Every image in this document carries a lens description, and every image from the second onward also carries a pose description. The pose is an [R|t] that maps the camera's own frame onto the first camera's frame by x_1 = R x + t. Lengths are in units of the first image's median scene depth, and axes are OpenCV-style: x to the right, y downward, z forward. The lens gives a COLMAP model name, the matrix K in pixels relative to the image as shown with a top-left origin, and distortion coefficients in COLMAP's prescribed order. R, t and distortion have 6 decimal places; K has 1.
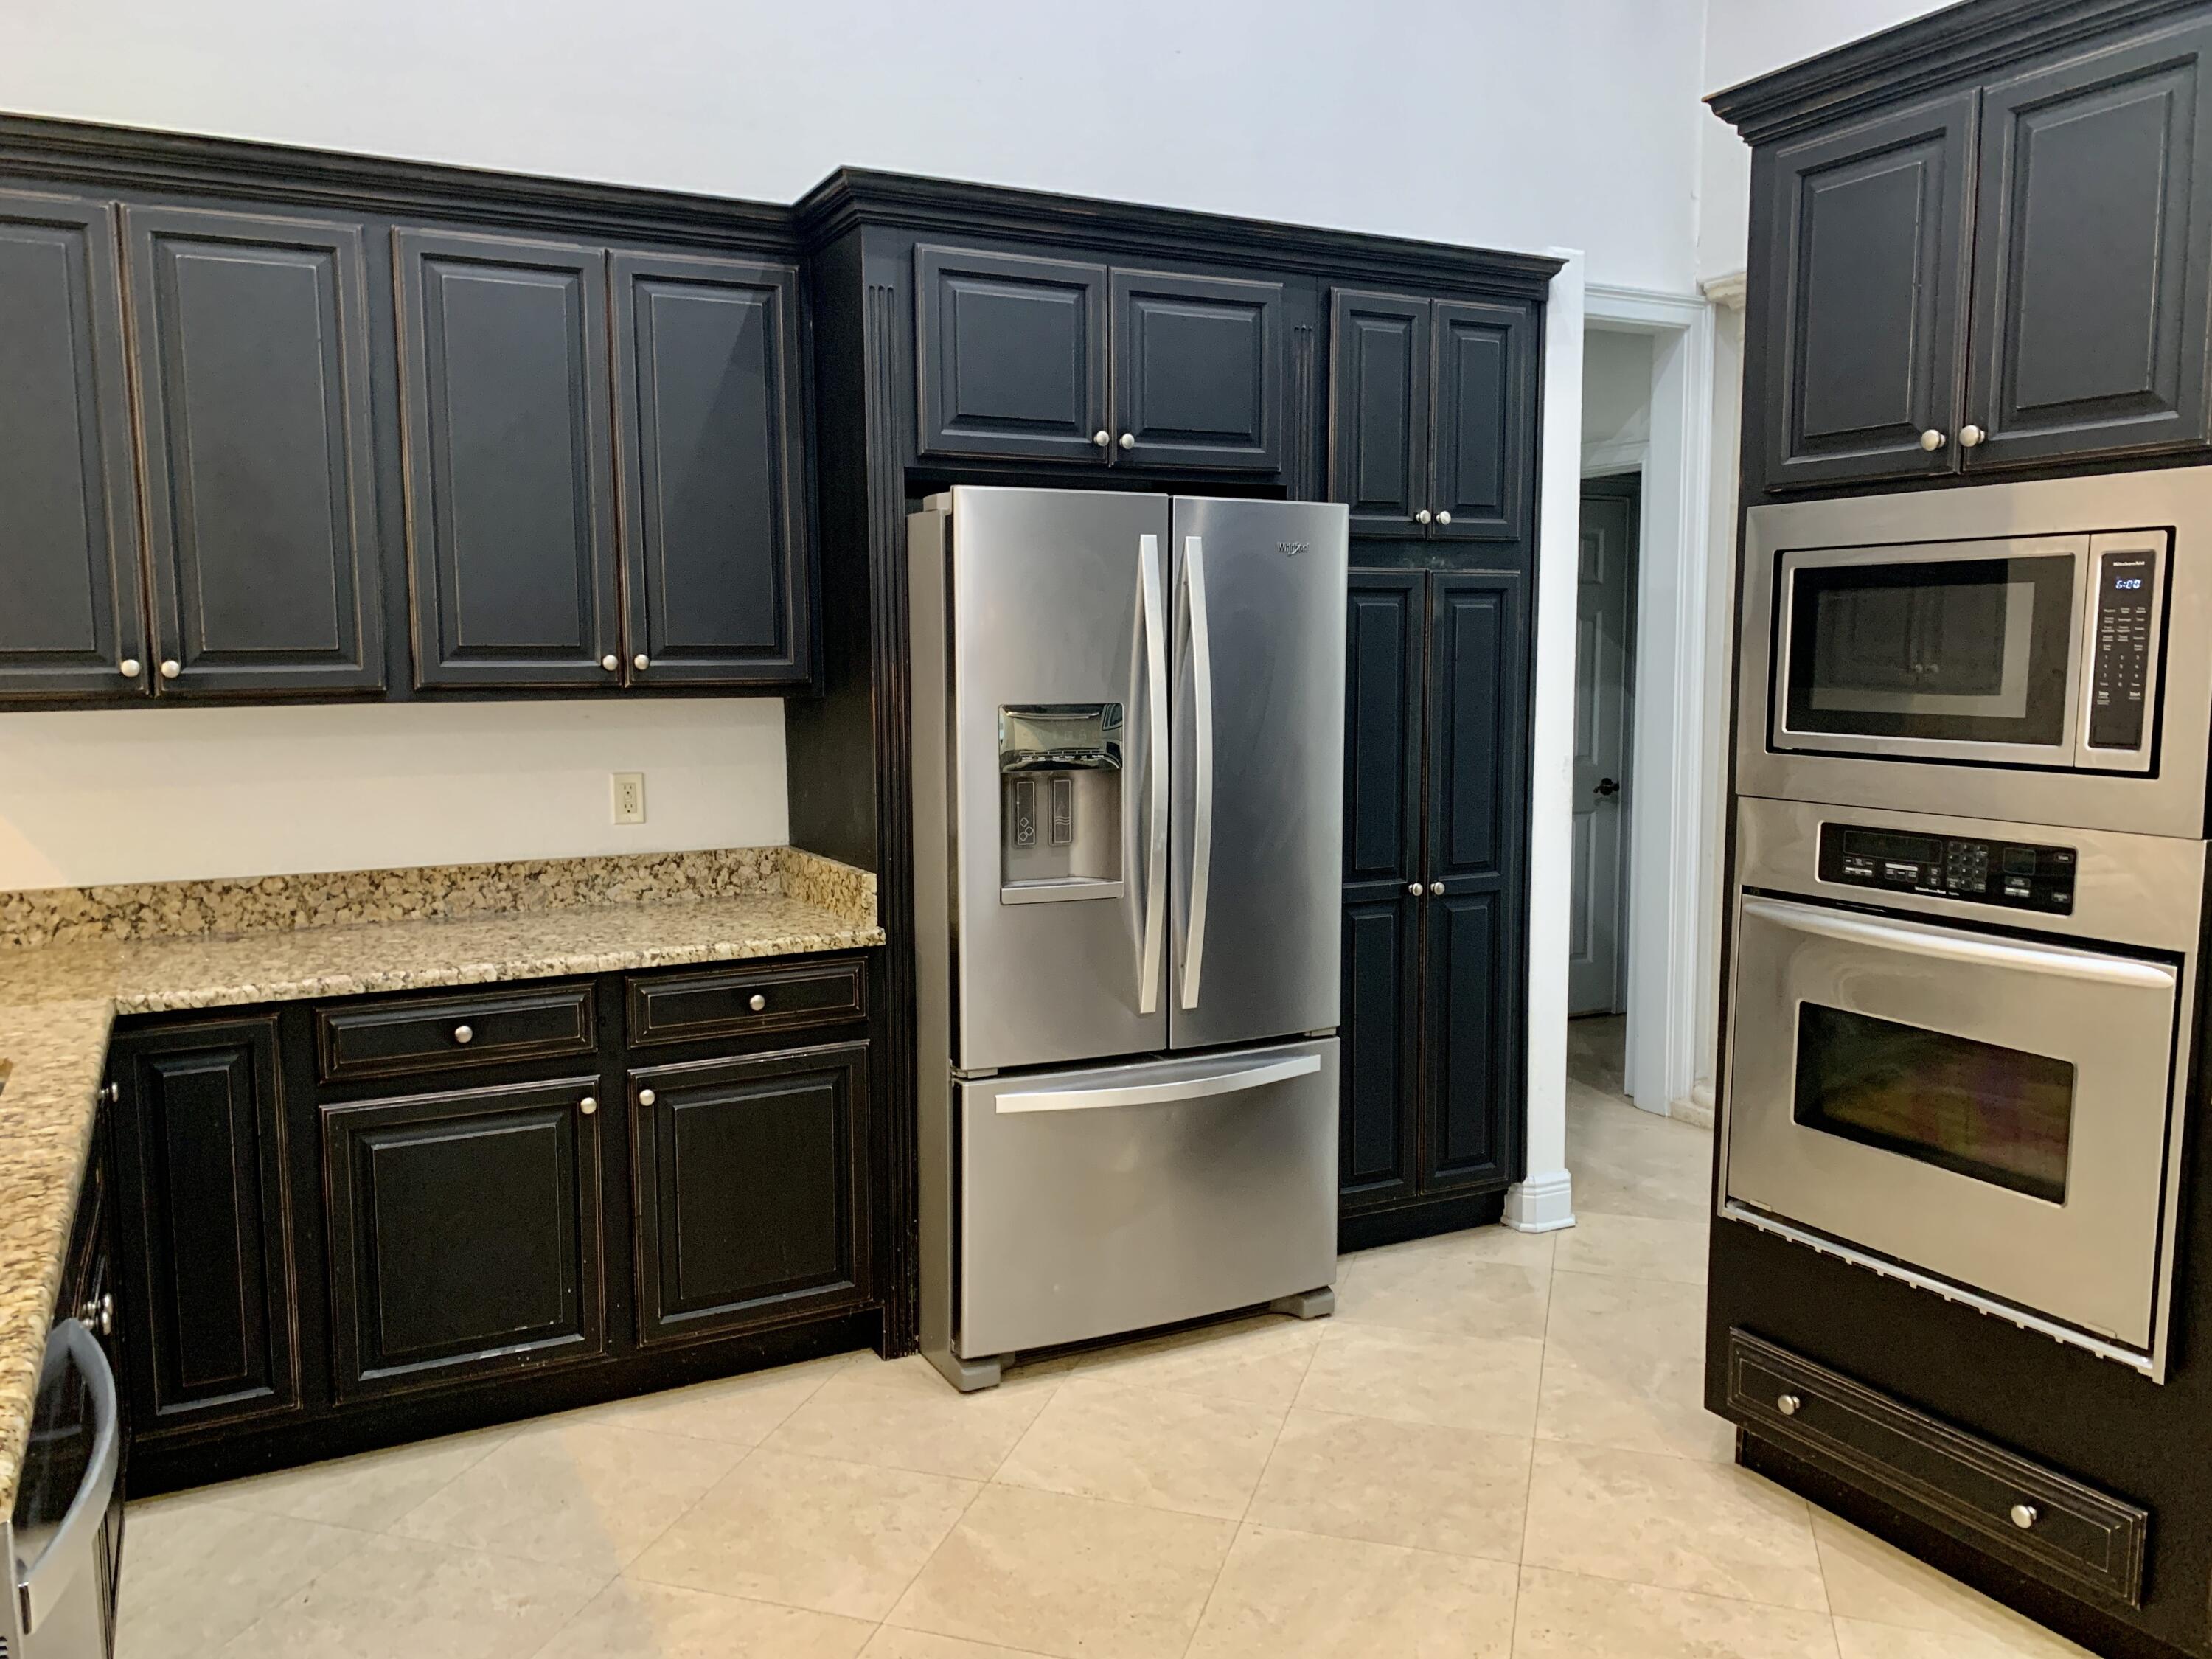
lens RADIAL K [[1691.5, 0, 1079.3], [0, 1691.5, 818.1], [0, 0, 1]] dist [0.059398, -0.065676]
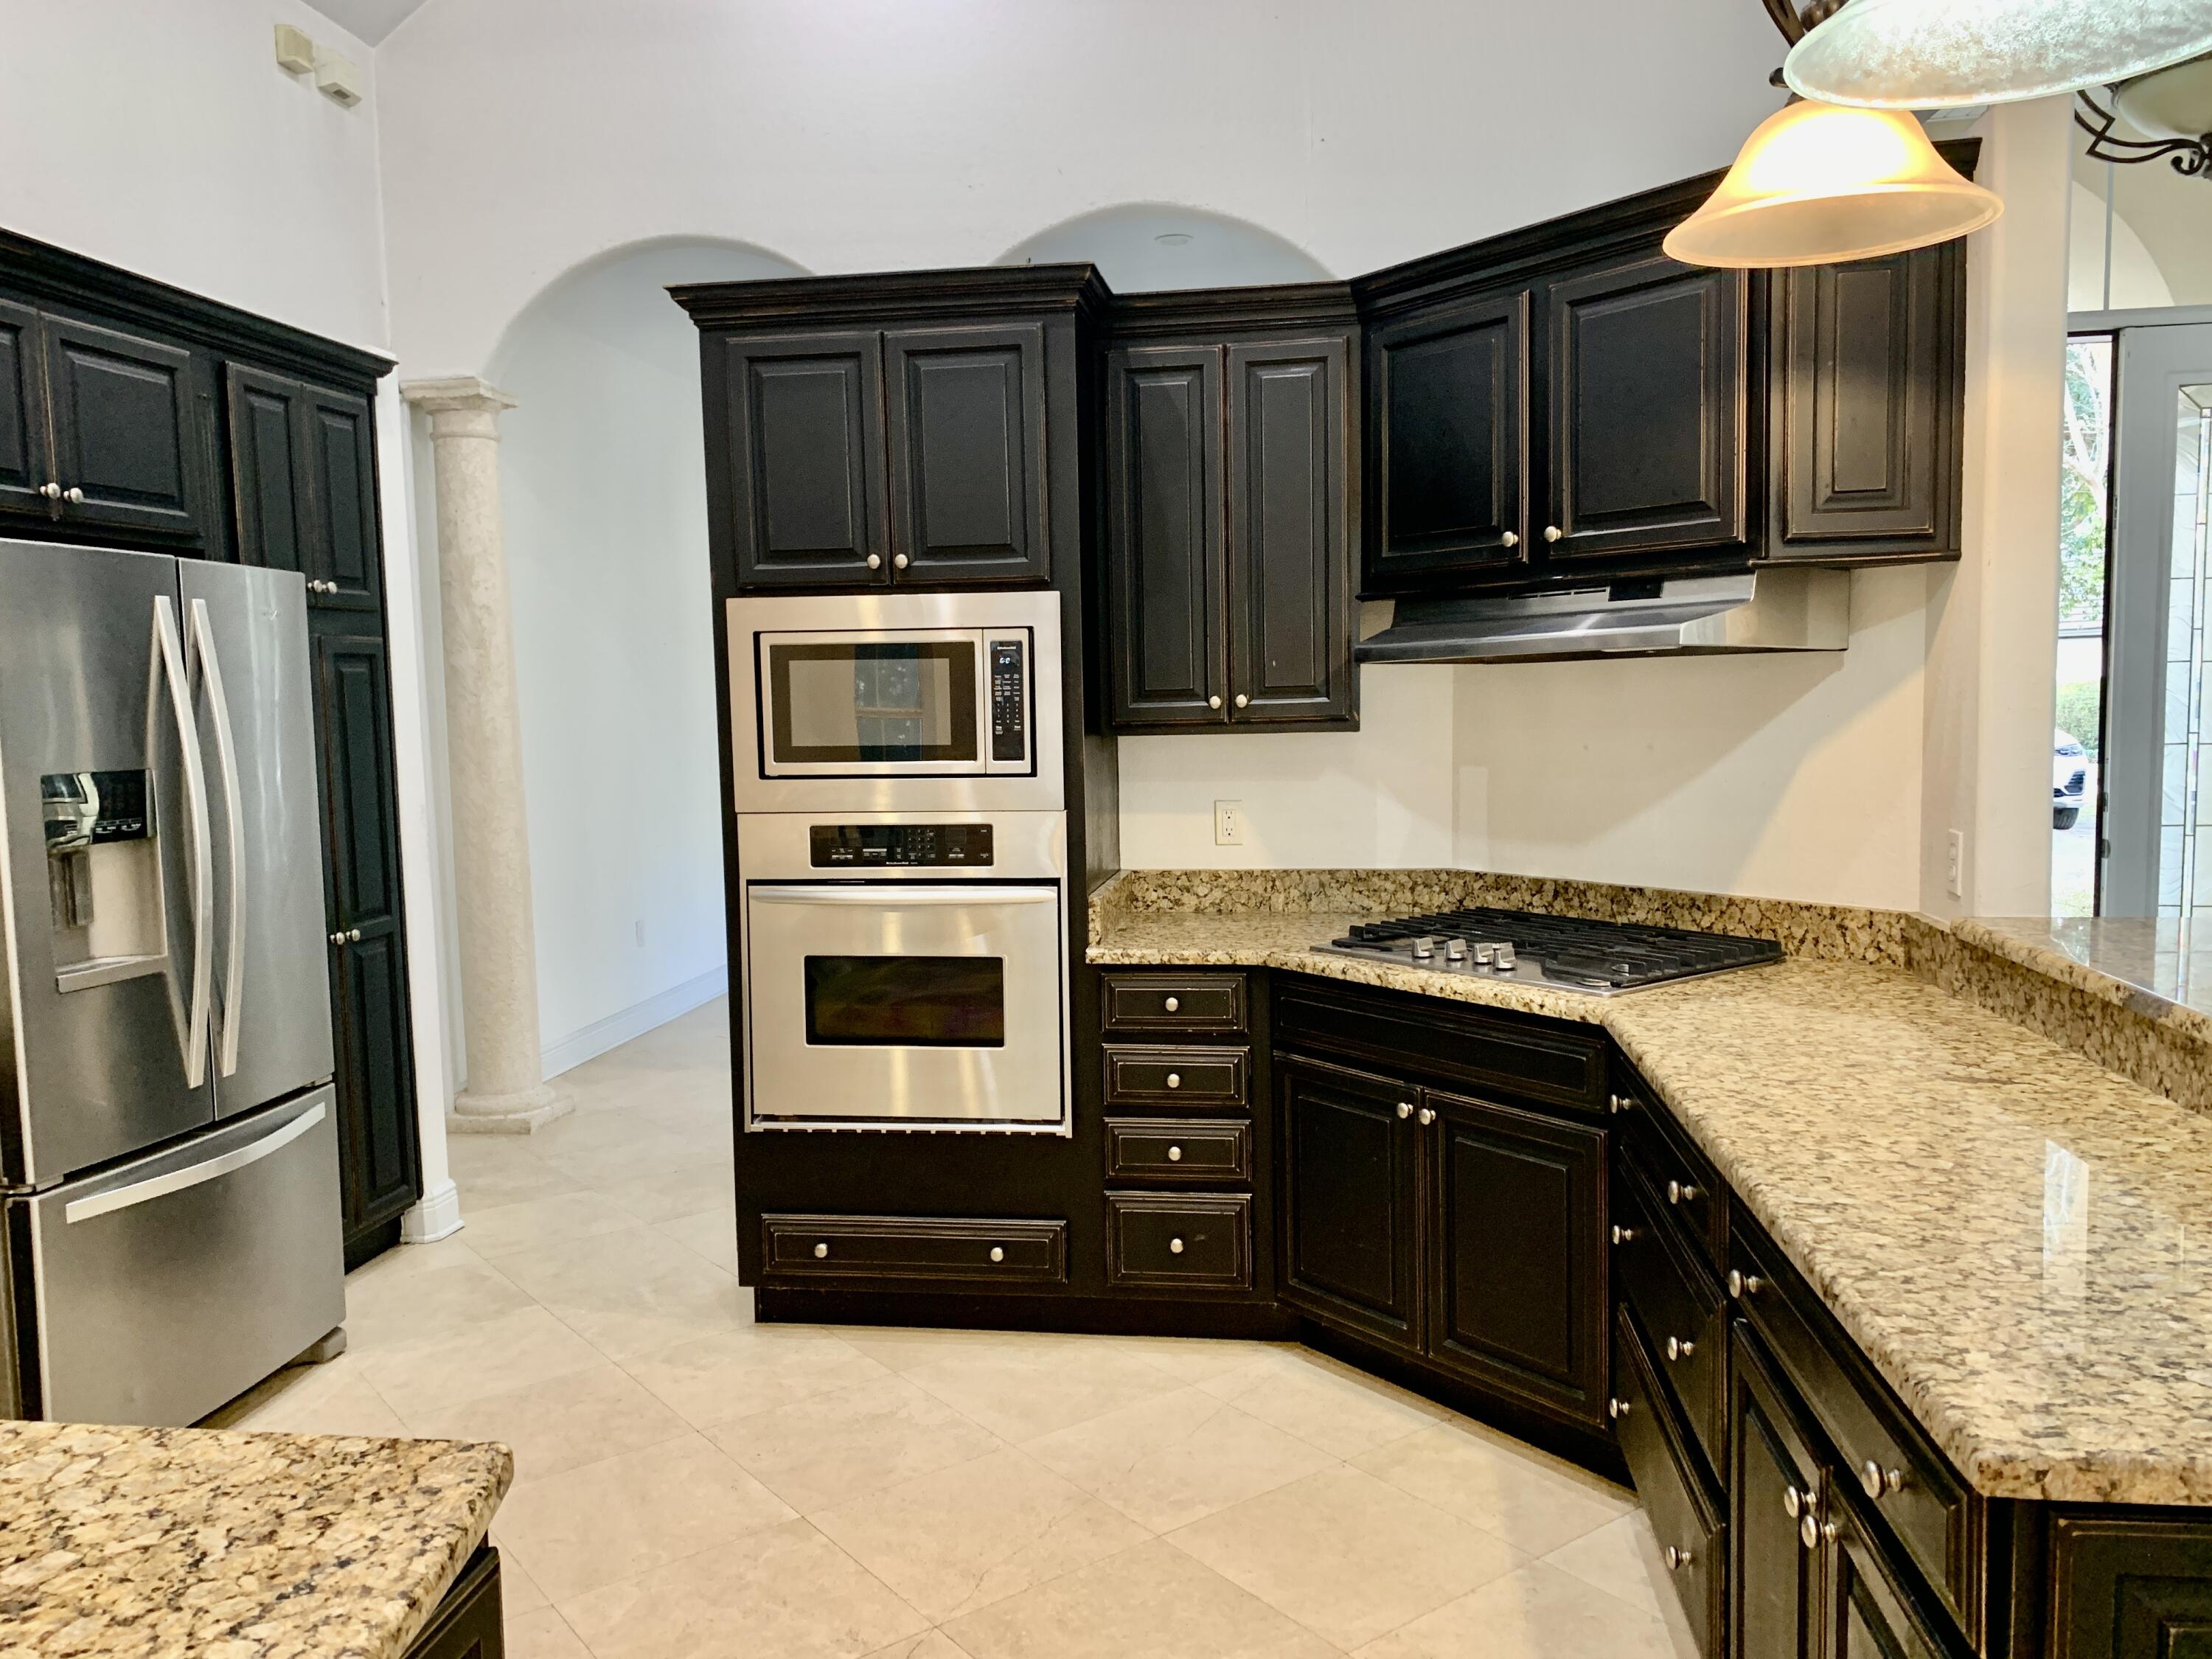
lens RADIAL K [[1691.5, 0, 1087.2], [0, 1691.5, 836.1], [0, 0, 1]] dist [0.059398, -0.065676]
pose [[0.580824, -0.079996, 0.810089, -0.464573], [0.101240, 0.994532, 0.025622, -0.001697], [-0.807709, 0.067131, 0.585747, 0.001279]]
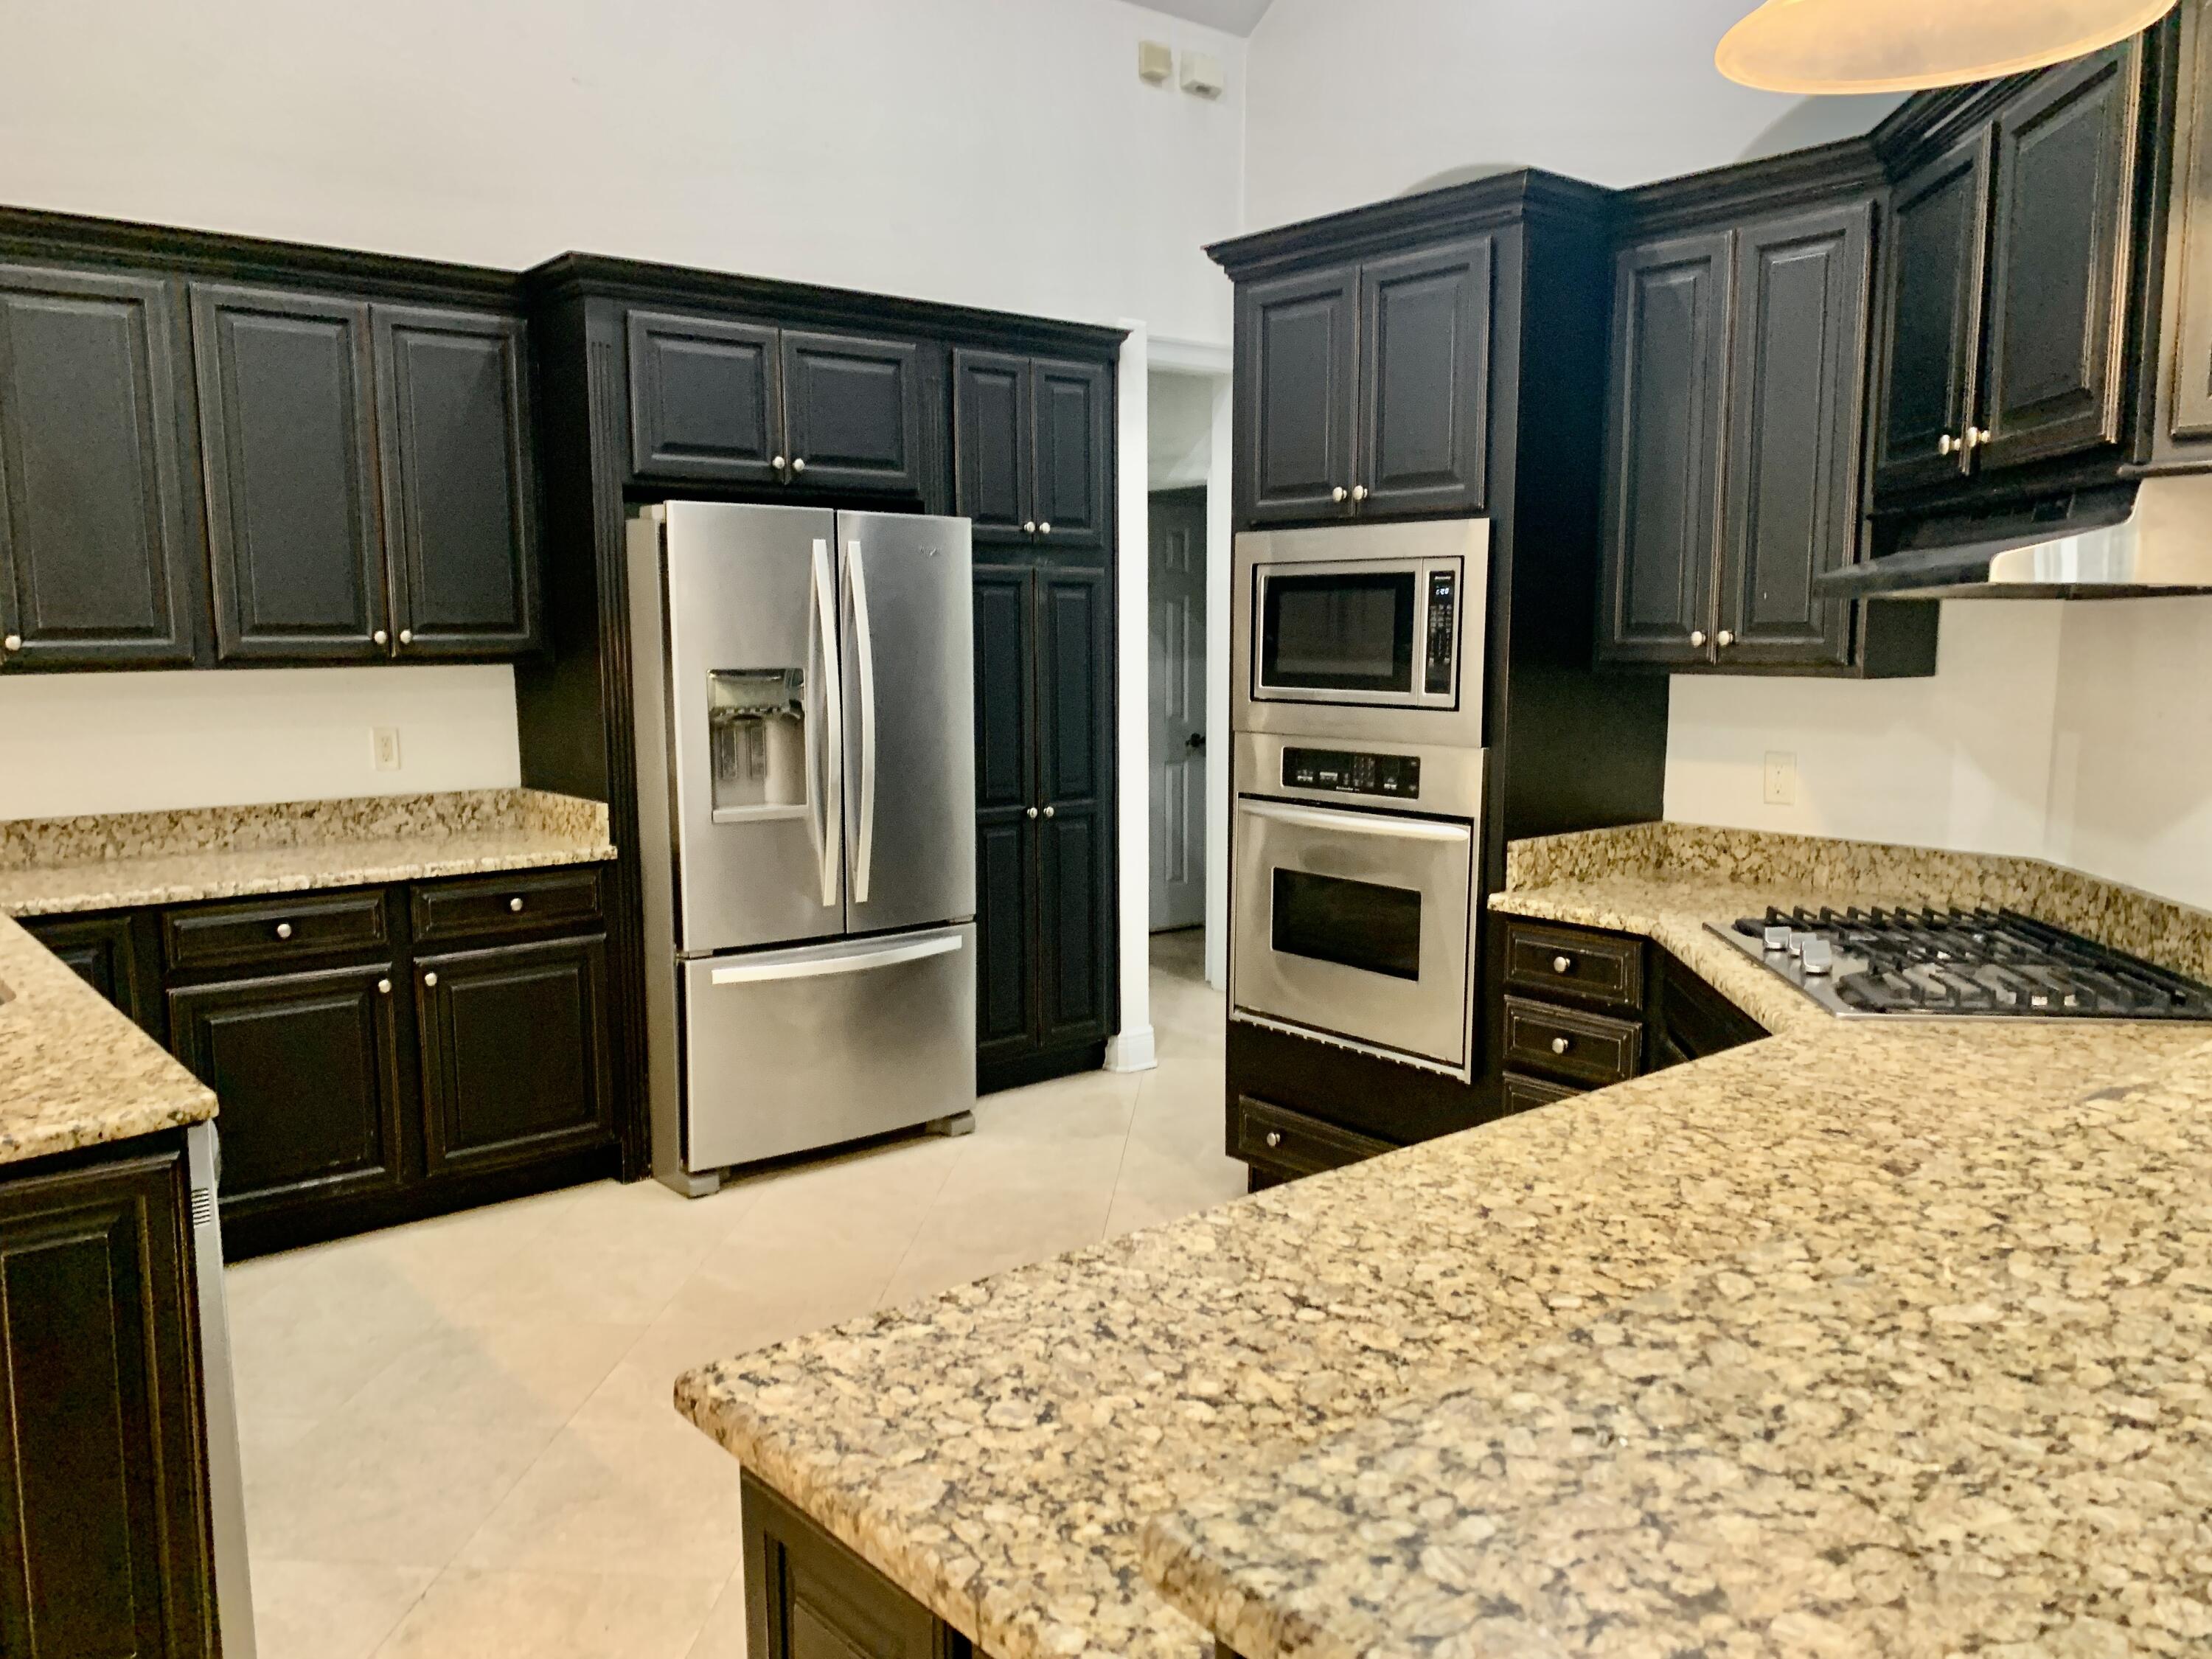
lens RADIAL K [[1691.5, 0, 1113.4], [0, 1691.5, 841.6], [0, 0, 1]] dist [0.059398, -0.065676]
pose [[0.975208, -0.026750, 0.219669, -0.032419], [0.020102, 0.999271, 0.032445, 0.028542], [-0.220376, -0.027225, 0.975035, -0.343691]]
